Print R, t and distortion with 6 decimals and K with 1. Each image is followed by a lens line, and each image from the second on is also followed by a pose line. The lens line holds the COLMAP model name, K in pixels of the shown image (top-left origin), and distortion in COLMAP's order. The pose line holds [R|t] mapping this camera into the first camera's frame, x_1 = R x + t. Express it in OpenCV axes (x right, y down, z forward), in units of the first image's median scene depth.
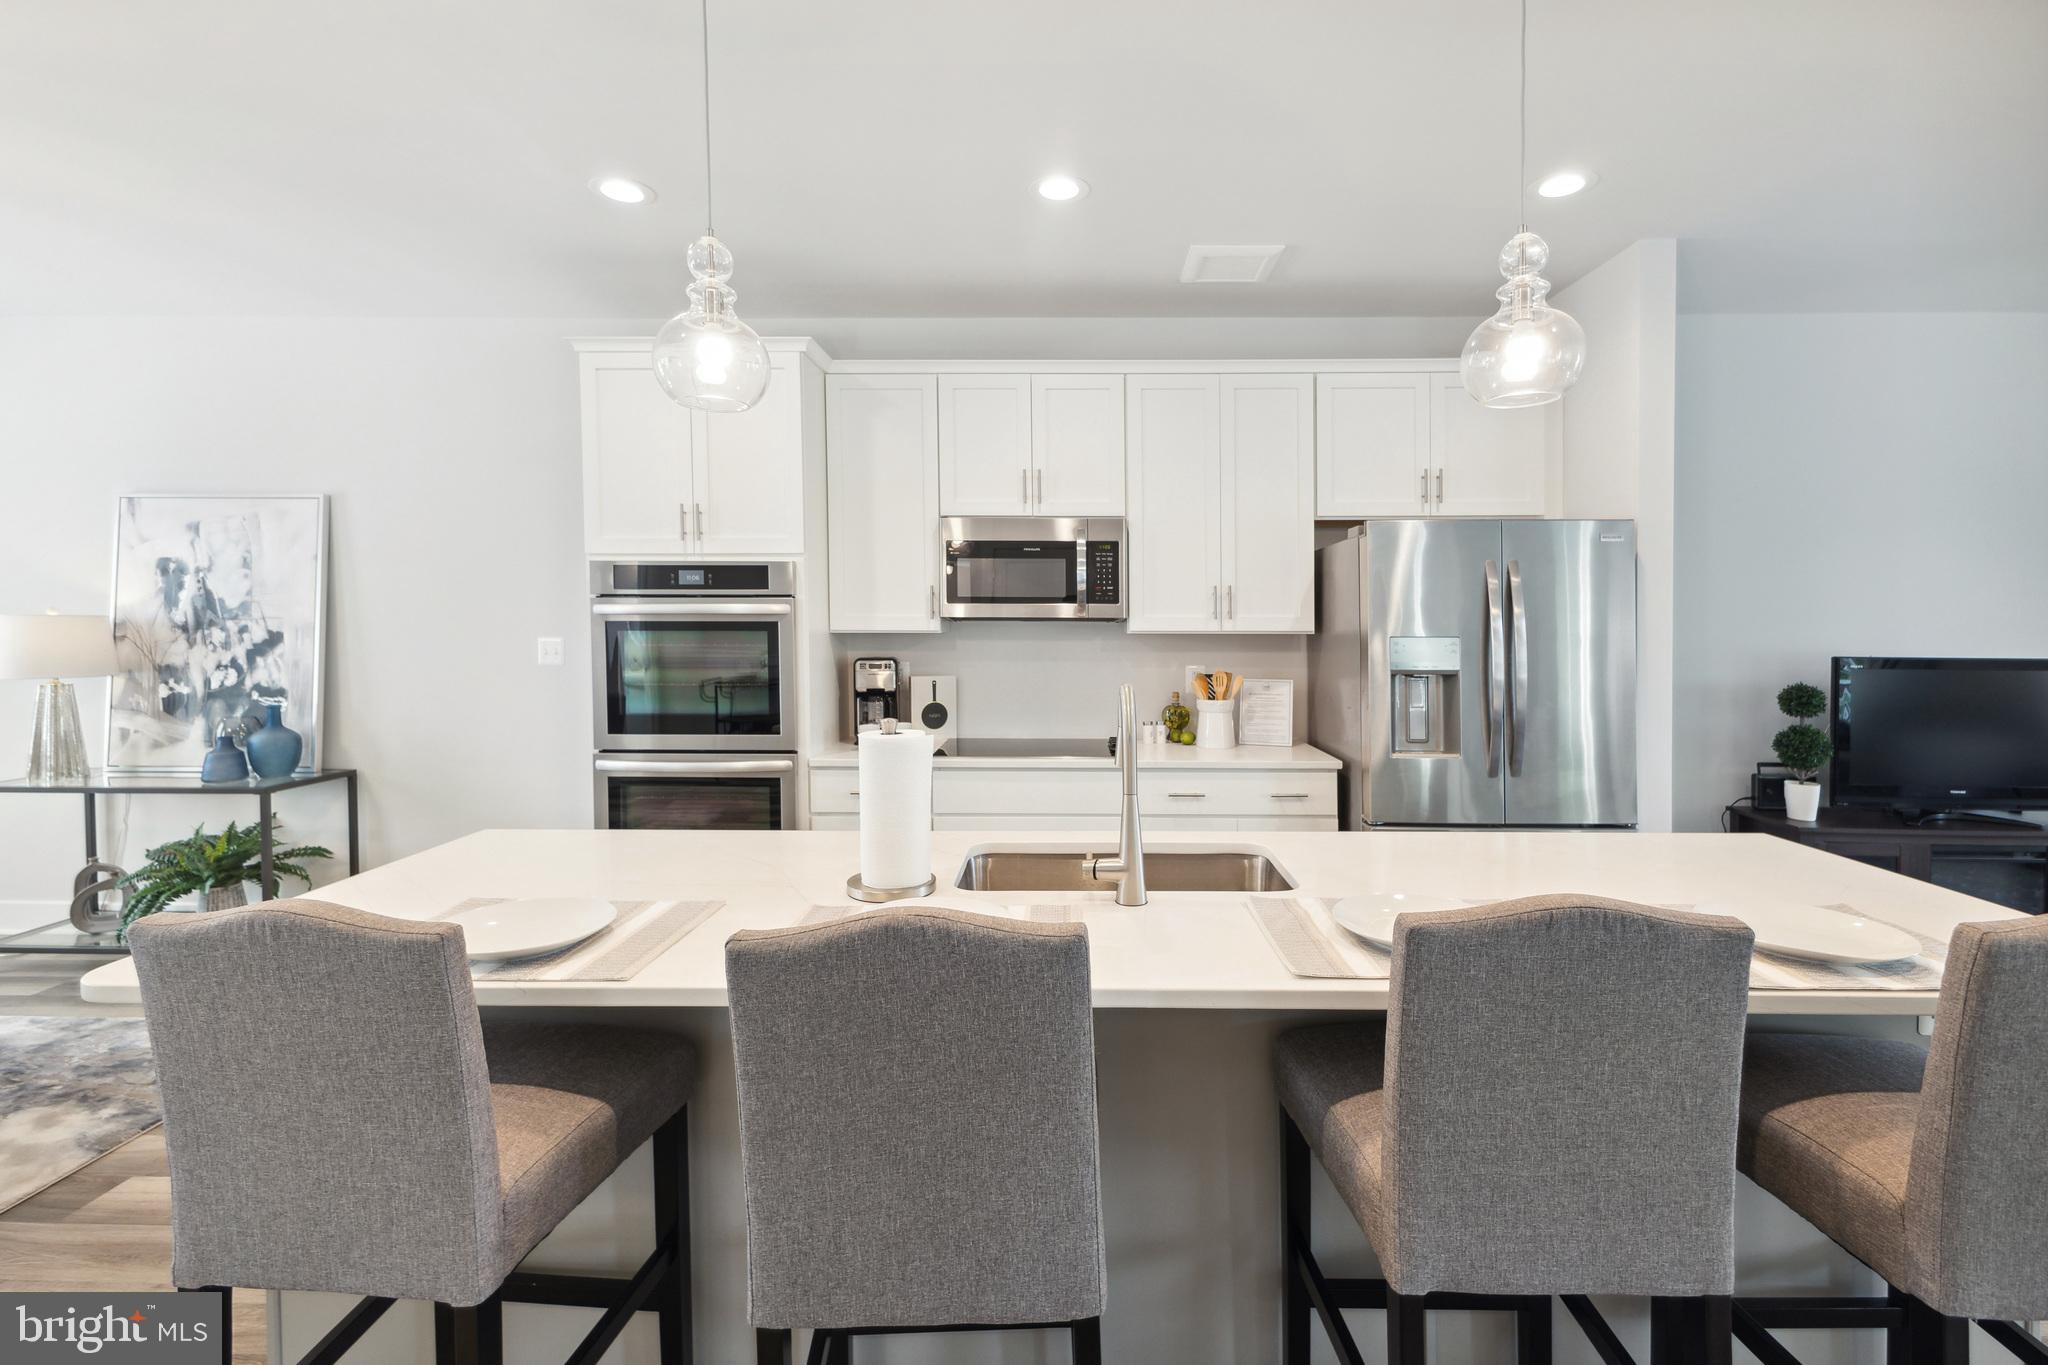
lens RADIAL K [[898.6, 0, 1061.4], [0, 898.6, 645.9], [0, 0, 1]] dist [0.001842, 0.000502]
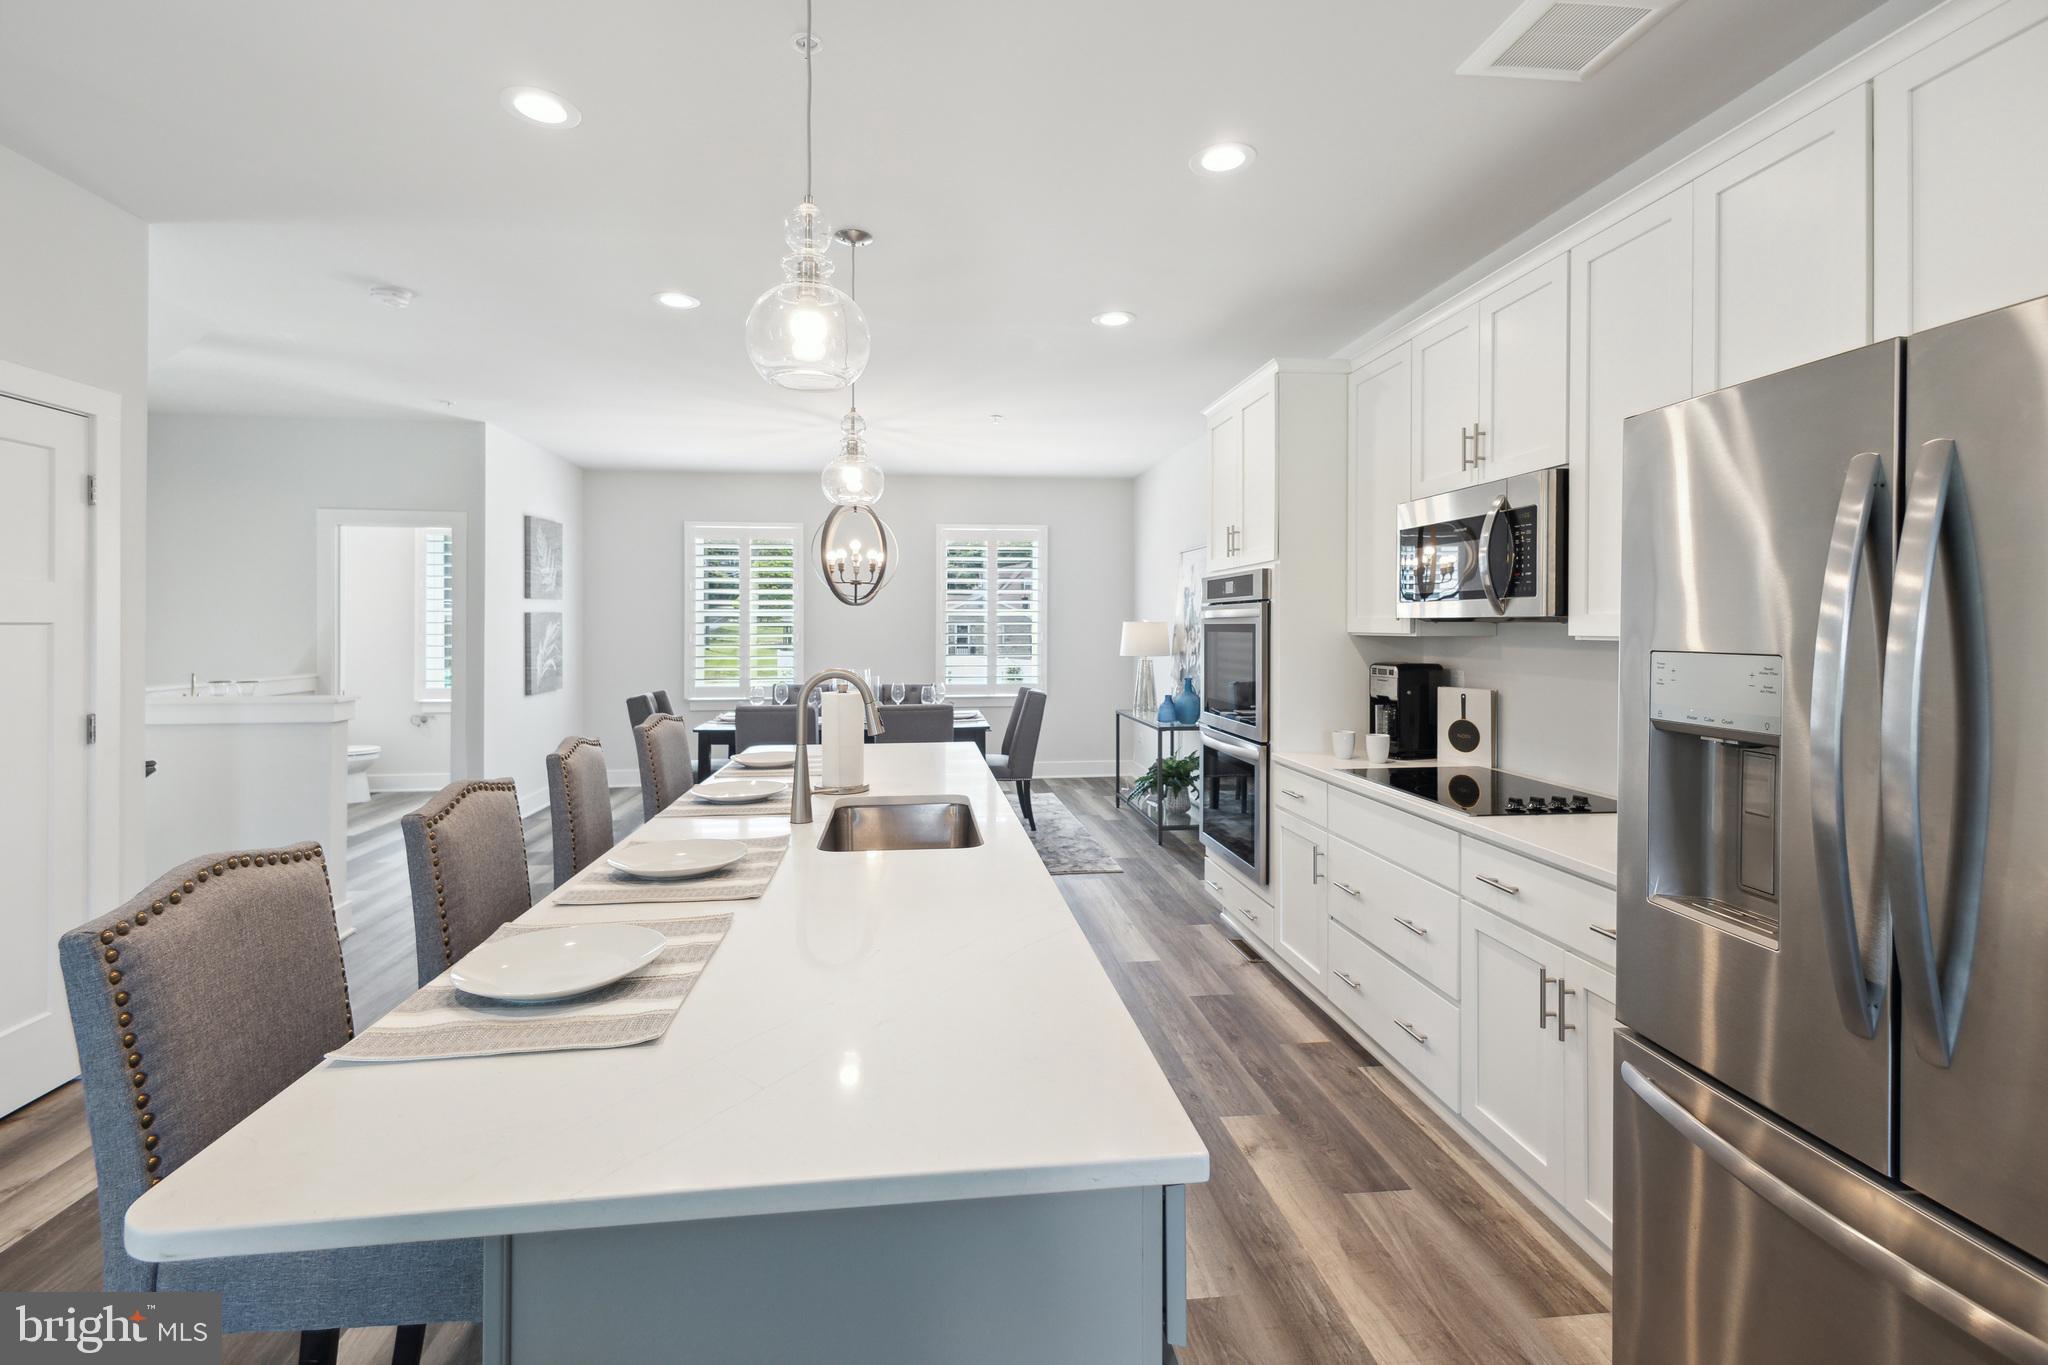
lens RADIAL K [[911.5, 0, 1021.5], [0, 911.5, 623.9], [0, 0, 1]] dist [0.000080, -0.000085]
pose [[0.137441, -0.002810, -0.990506, 0.640126], [-0.027040, 0.999613, -0.006588, -0.009687], [0.990141, 0.027689, 0.137312, 0.471615]]
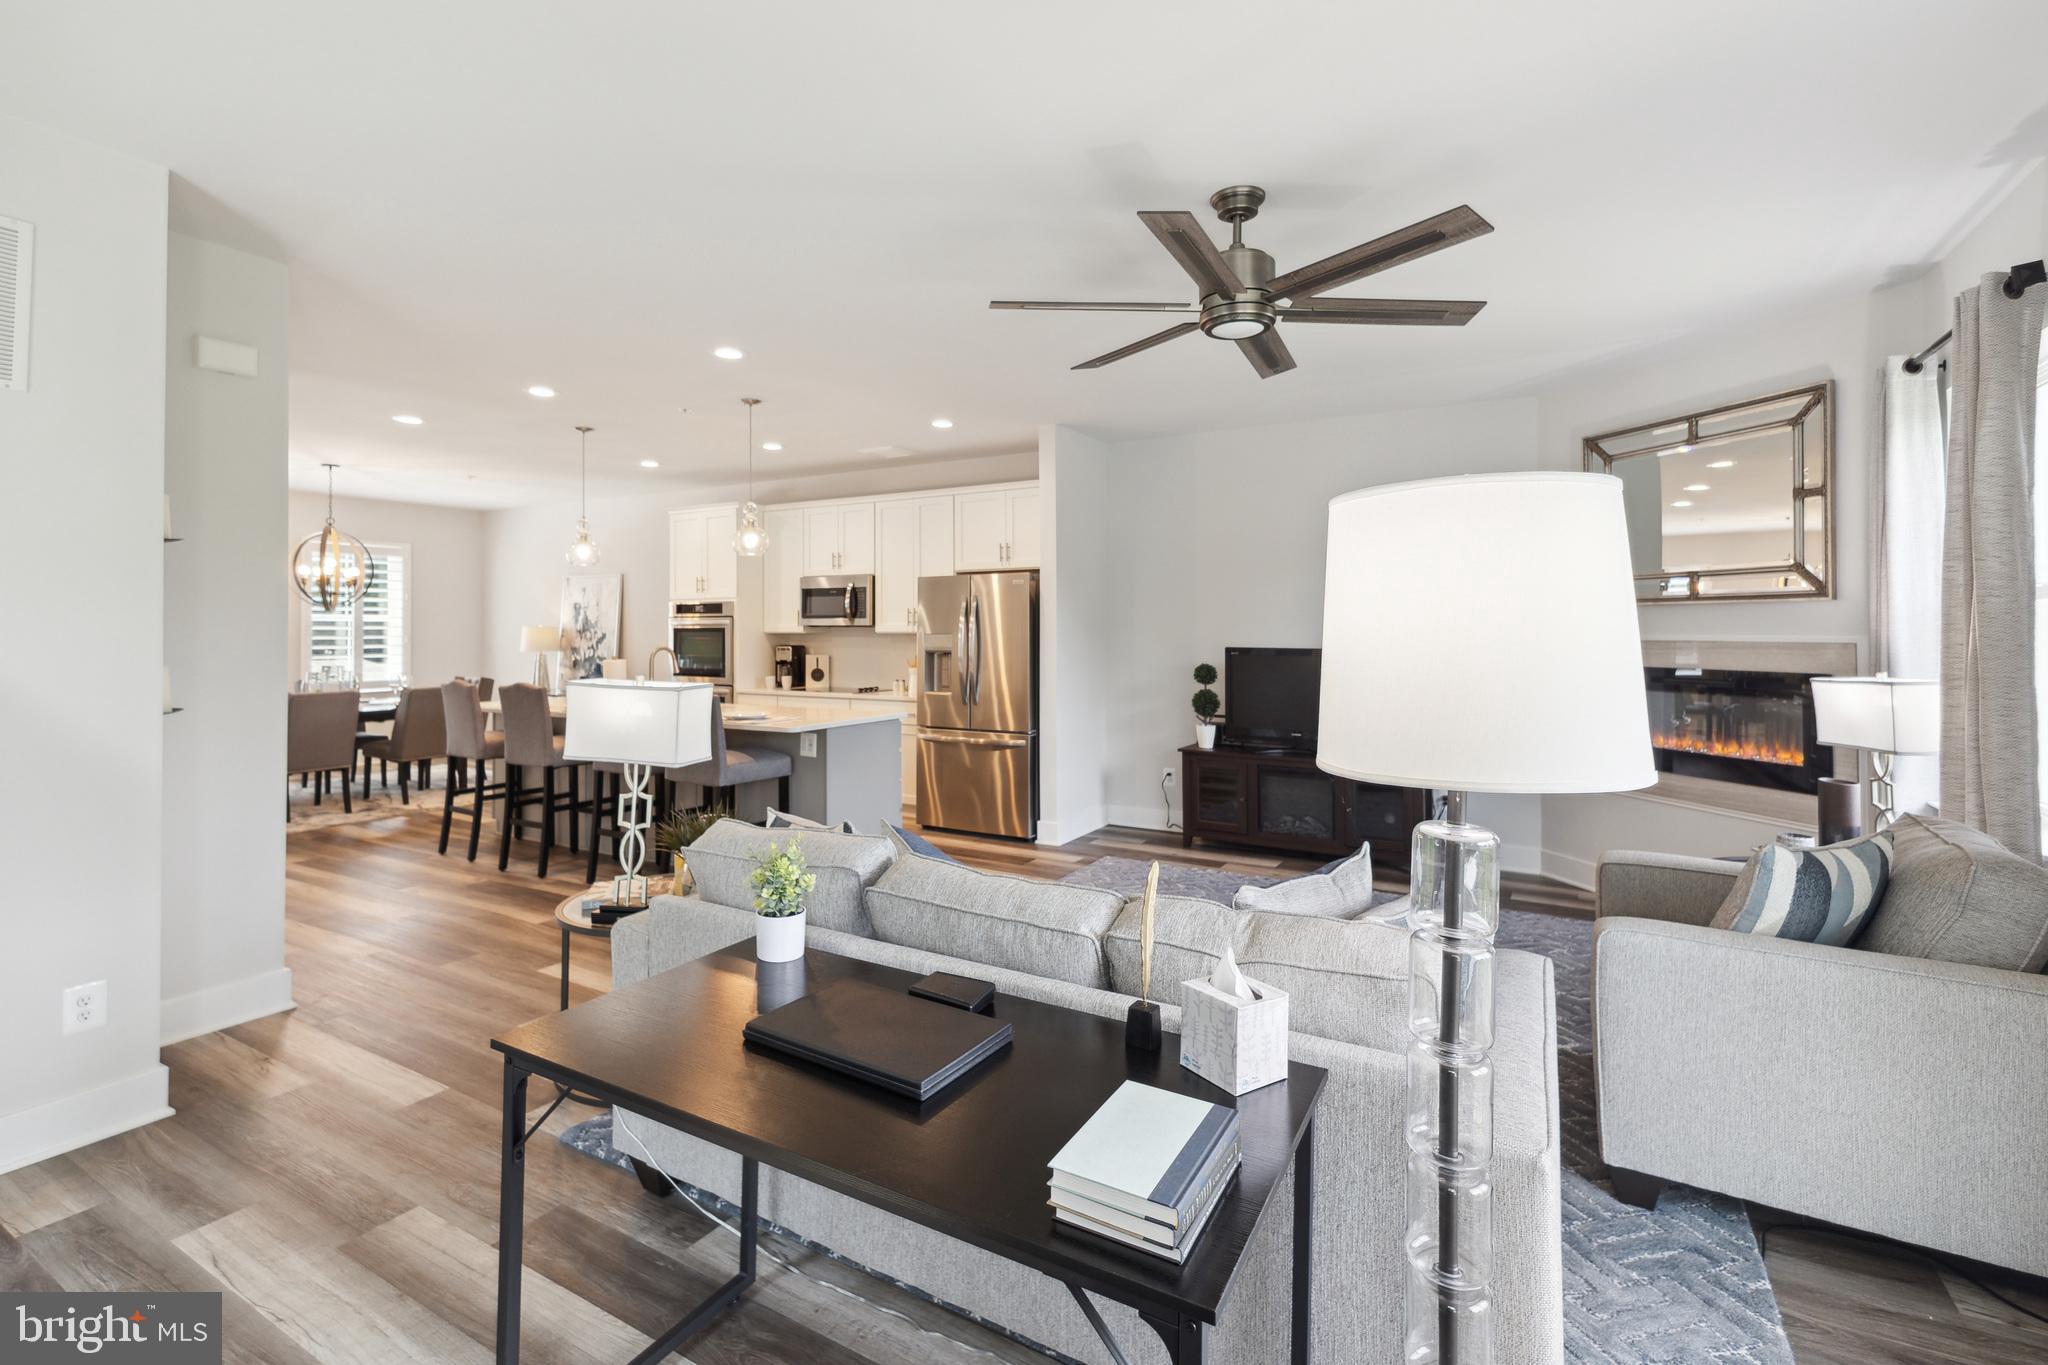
lens RADIAL K [[943.4, 0, 1010.2], [0, 943.4, 625.8], [0, 0, 1]] dist [0.000675, 0.000120]
pose [[0.866318, -0.005379, -0.499465, 1.269876], [-0.010905, 0.999500, -0.029680, 0.026061], [0.499375, 0.031159, 0.865826, -0.599263]]
